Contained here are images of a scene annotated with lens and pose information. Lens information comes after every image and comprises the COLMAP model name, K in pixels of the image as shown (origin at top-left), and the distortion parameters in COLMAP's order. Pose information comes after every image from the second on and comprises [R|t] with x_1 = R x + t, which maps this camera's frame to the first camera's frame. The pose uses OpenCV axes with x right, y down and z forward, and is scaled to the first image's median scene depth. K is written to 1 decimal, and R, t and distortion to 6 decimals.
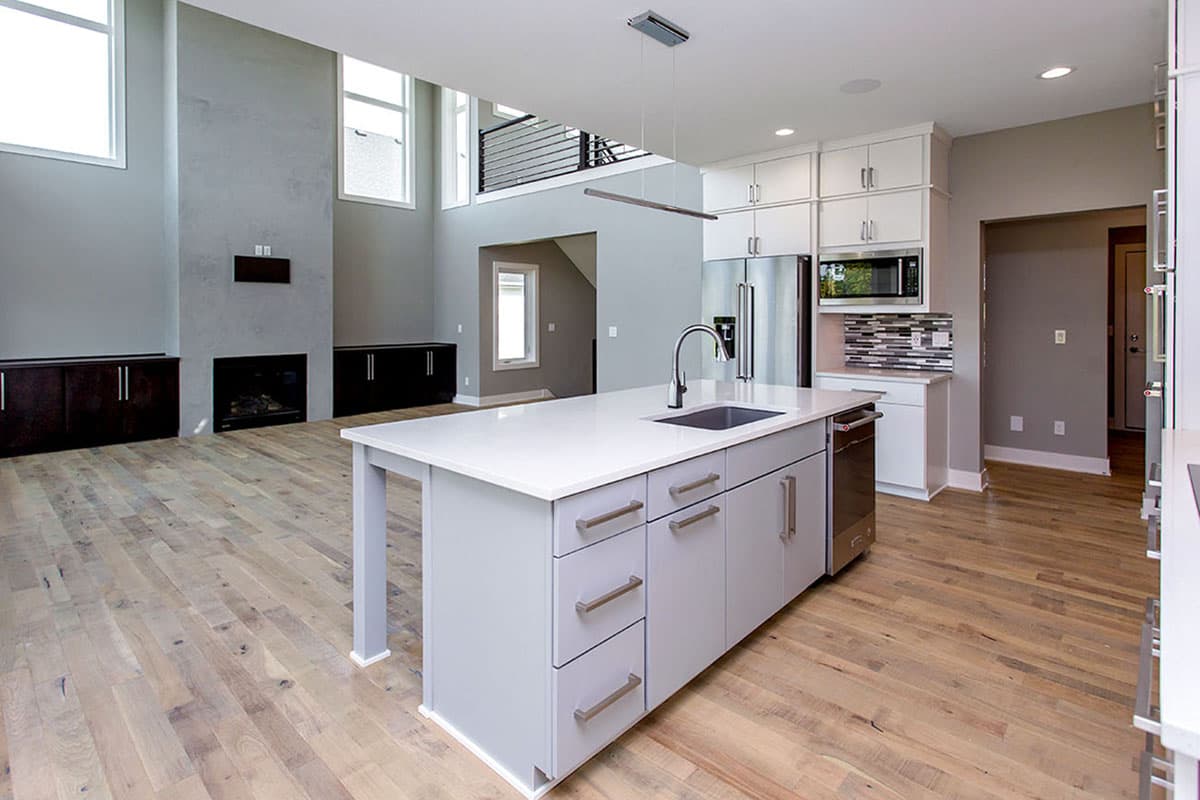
lens RADIAL K [[601.1, 0, 608.4], [0, 601.1, 309.2], [0, 0, 1]] dist [-0.003589, 0.000210]
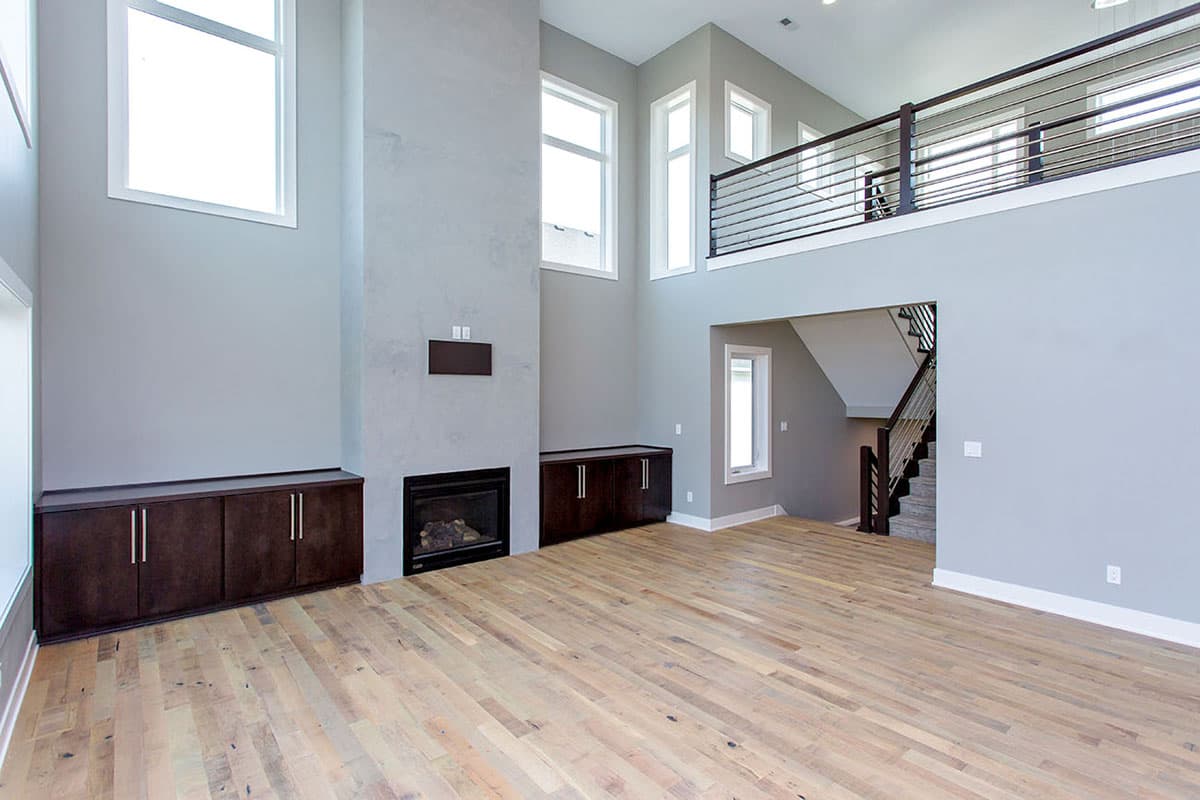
lens RADIAL K [[563.1, 0, 624.8], [0, 563.1, 377.9], [0, 0, 1]] dist [-0.010346, 0.008120]
pose [[0.995643, 0.001532, -0.093230, -0.303290], [-0.002050, 0.999983, -0.005458, -0.037651], [0.093220, 0.005625, 0.995630, 0.309343]]
